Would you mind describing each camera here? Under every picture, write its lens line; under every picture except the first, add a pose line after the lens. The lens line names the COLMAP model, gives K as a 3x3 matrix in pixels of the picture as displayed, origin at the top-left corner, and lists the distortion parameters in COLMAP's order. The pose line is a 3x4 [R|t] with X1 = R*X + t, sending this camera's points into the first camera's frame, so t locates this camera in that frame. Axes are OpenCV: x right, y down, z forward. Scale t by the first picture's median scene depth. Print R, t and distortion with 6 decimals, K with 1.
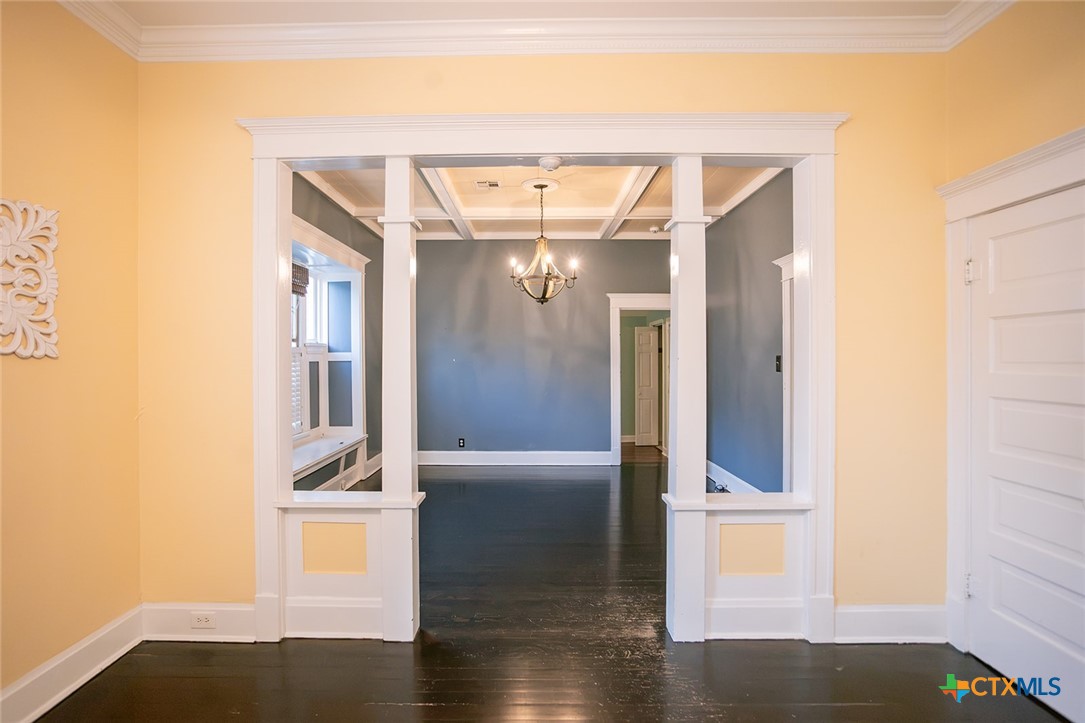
lens RADIAL K [[519.7, 0, 534.1], [0, 519.7, 360.5], [0, 0, 1]] dist [-0.019552, 0.010049]
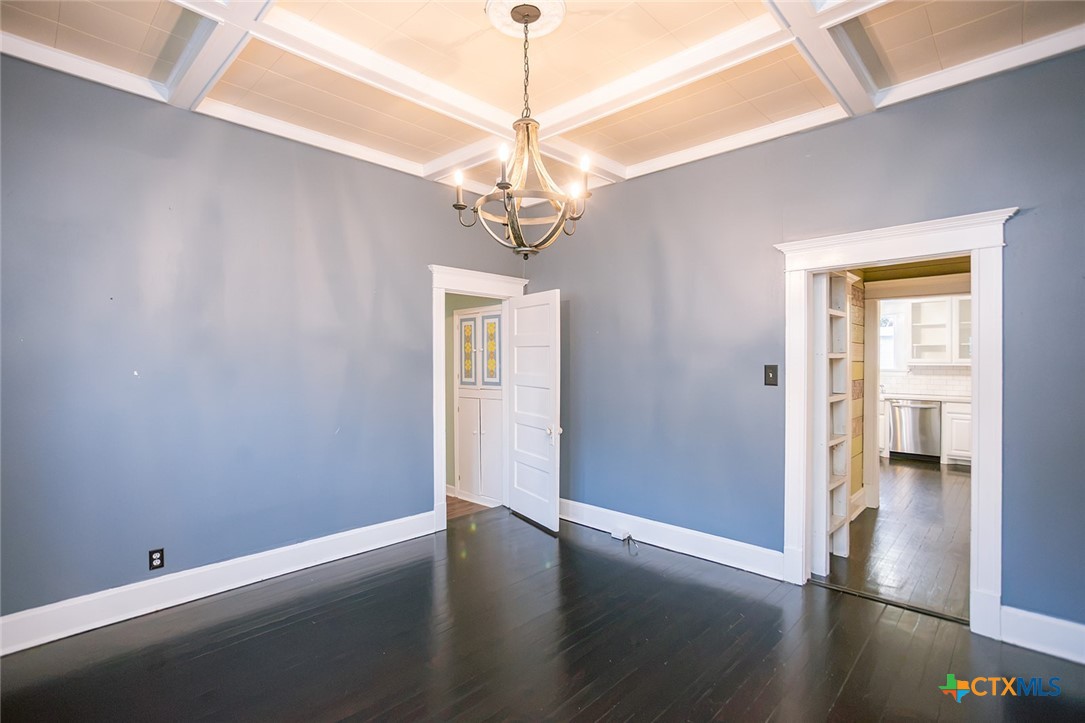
lens RADIAL K [[507.6, 0, 537.0], [0, 507.6, 357.7], [0, 0, 1]] dist [-0.005455, -0.000754]
pose [[0.671305, 0.008933, 0.741127, -0.336352], [-0.001252, 0.999940, -0.010919, -0.010158], [-0.741180, 0.006402, 0.671276, 0.702656]]
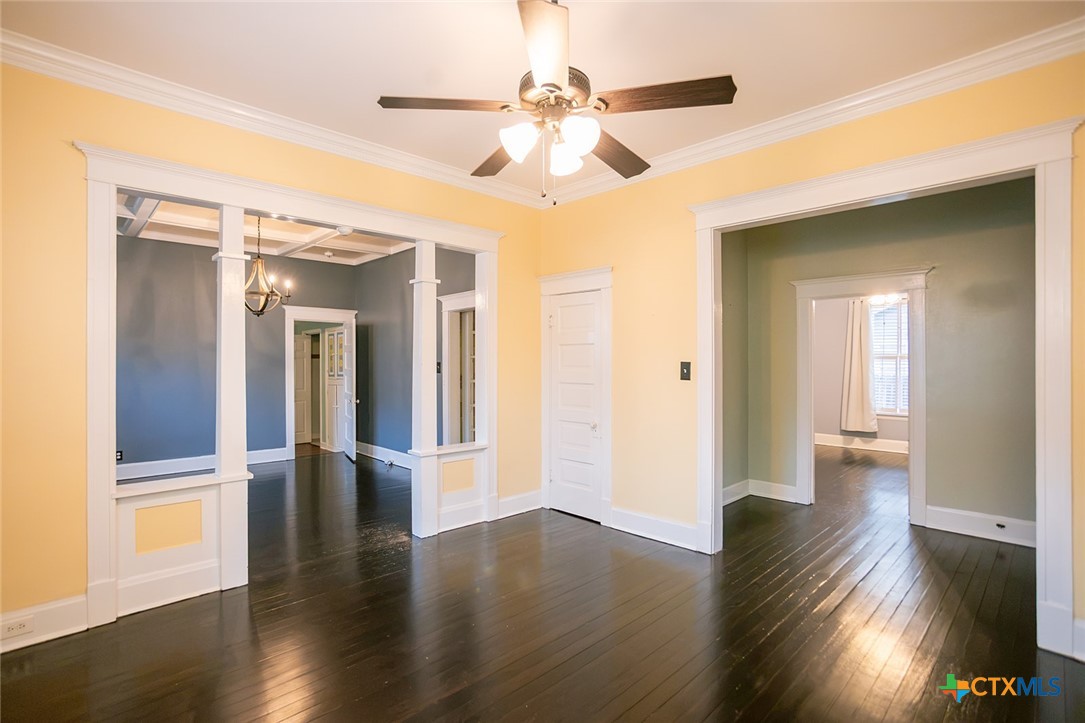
lens RADIAL K [[519.7, 0, 538.1], [0, 519.7, 357.7], [0, 0, 1]] dist [-0.019552, 0.010049]
pose [[0.719825, 0.001745, 0.694153, -0.334172], [0.008845, 0.999893, -0.011686, 0.000372], [-0.694099, 0.014551, 0.719732, -0.239812]]
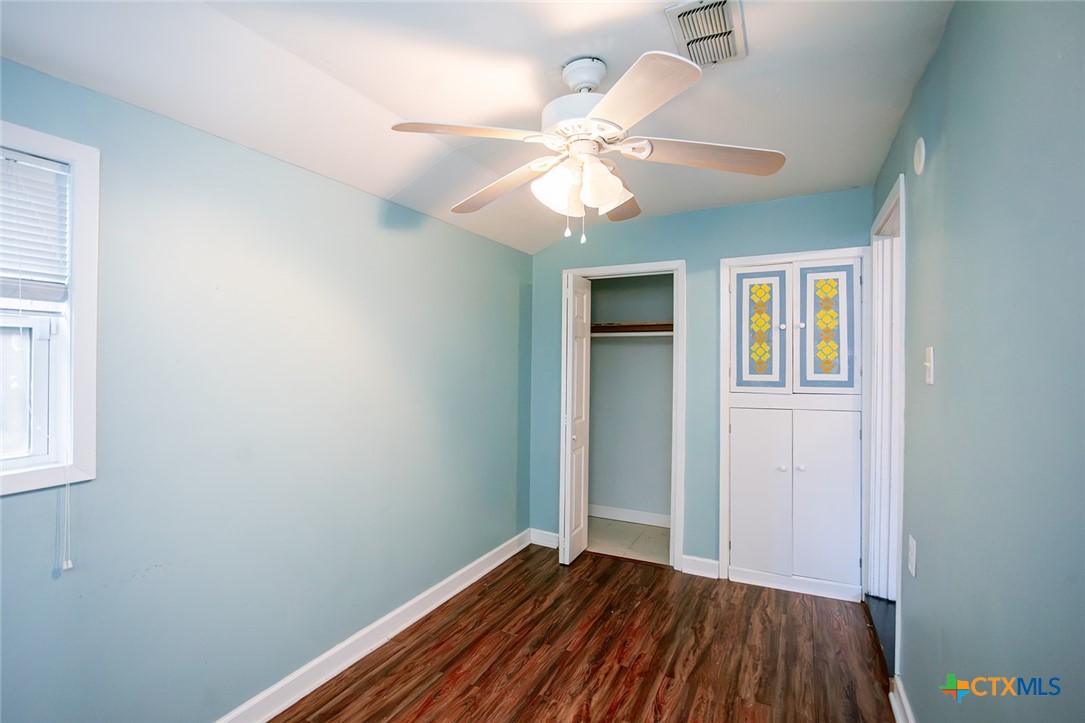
lens RADIAL K [[519.7, 0, 546.6], [0, 519.7, 362.9], [0, 0, 1]] dist [-0.019552, 0.010049]
pose [[0.405348, 0.019312, 0.913958, -0.329234], [-0.009211, 0.999812, -0.017041, 0.022589], [-0.914116, -0.001511, 0.405450, 1.576211]]
